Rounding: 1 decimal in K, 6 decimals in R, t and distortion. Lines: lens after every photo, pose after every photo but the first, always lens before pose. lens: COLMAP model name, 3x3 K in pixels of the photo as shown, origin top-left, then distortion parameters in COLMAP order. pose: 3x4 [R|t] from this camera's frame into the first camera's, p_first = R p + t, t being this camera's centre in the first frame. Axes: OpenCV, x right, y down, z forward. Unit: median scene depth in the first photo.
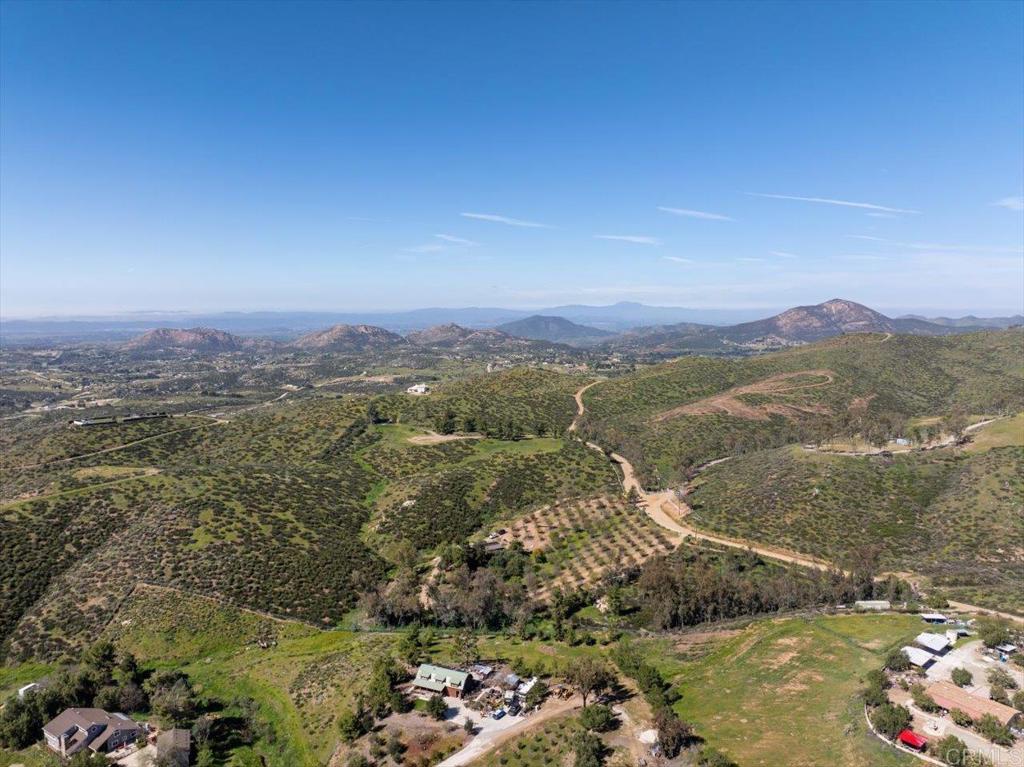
lens RADIAL K [[716.8, 0, 515.3], [0, 716.8, 379.6], [0, 0, 1]] dist [-0.033051, -0.005436]
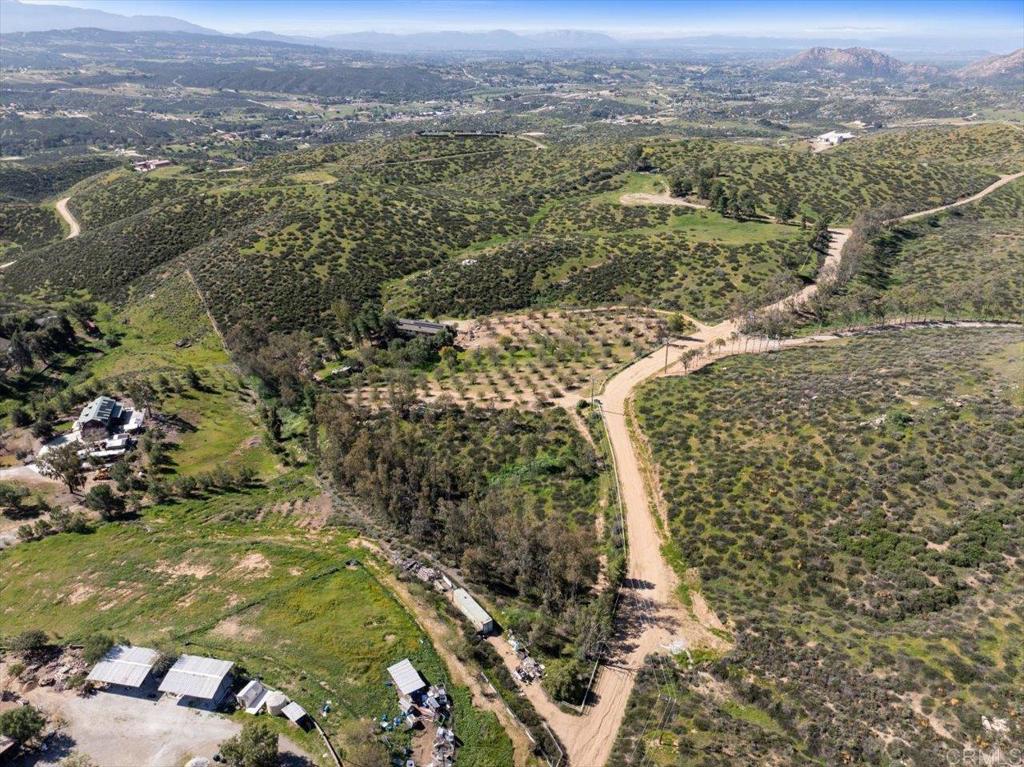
lens RADIAL K [[716.8, 0, 515.3], [0, 716.8, 379.6], [0, 0, 1]] dist [-0.033051, -0.005436]
pose [[0.635919, 0.341110, -0.692280, 0.621643], [-0.069654, 0.918726, 0.388704, -0.048940], [0.768606, -0.198964, 0.607995, 0.525353]]
